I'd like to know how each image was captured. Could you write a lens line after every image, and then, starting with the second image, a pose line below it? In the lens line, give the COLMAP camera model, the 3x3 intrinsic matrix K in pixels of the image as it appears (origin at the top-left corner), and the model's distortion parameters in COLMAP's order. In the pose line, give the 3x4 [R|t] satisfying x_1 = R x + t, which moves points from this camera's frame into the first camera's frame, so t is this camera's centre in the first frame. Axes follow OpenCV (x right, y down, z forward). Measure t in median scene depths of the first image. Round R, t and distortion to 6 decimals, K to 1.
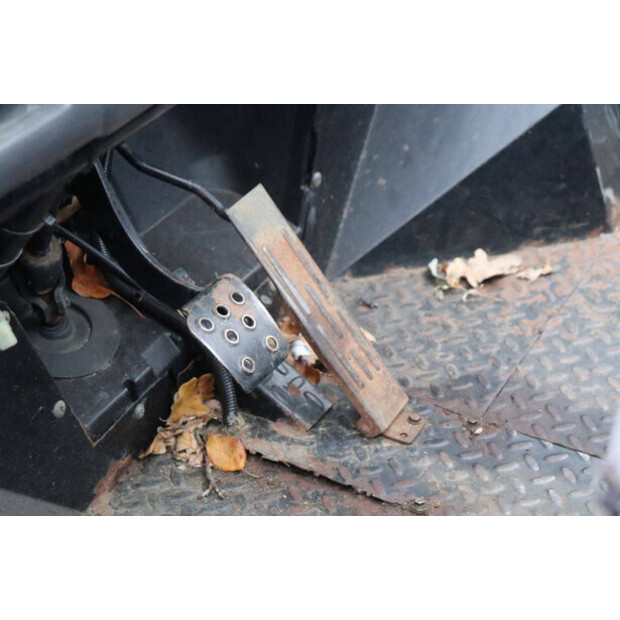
lens RADIAL K [[1458.9, 0, 310.0], [0, 1458.9, 310.0], [0, 0, 1]] dist [0.402717, 0.068265]
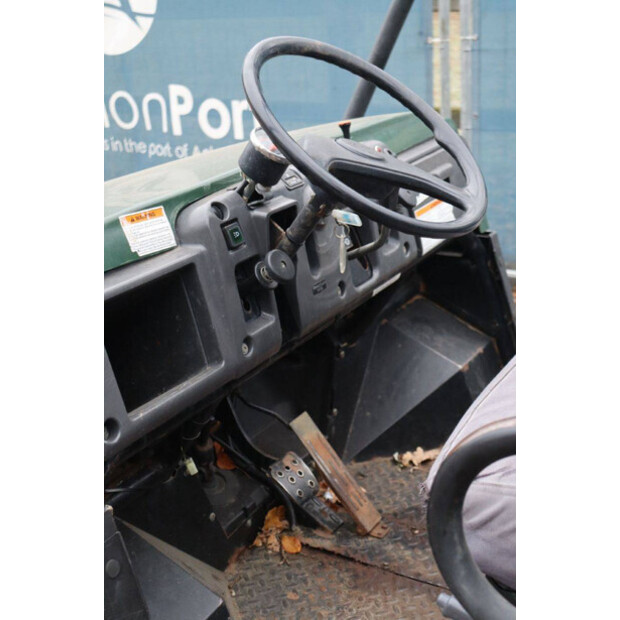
lens RADIAL K [[945.8, 0, 310.0], [0, 945.8, 310.0], [0, 0, 1]] dist [-0.003572, 0.010884]
pose [[0.998595, -0.029505, -0.044024, 0.035370], [0.018333, 0.971724, -0.235407, 0.090055], [0.049725, 0.234269, 0.970899, -0.342243]]
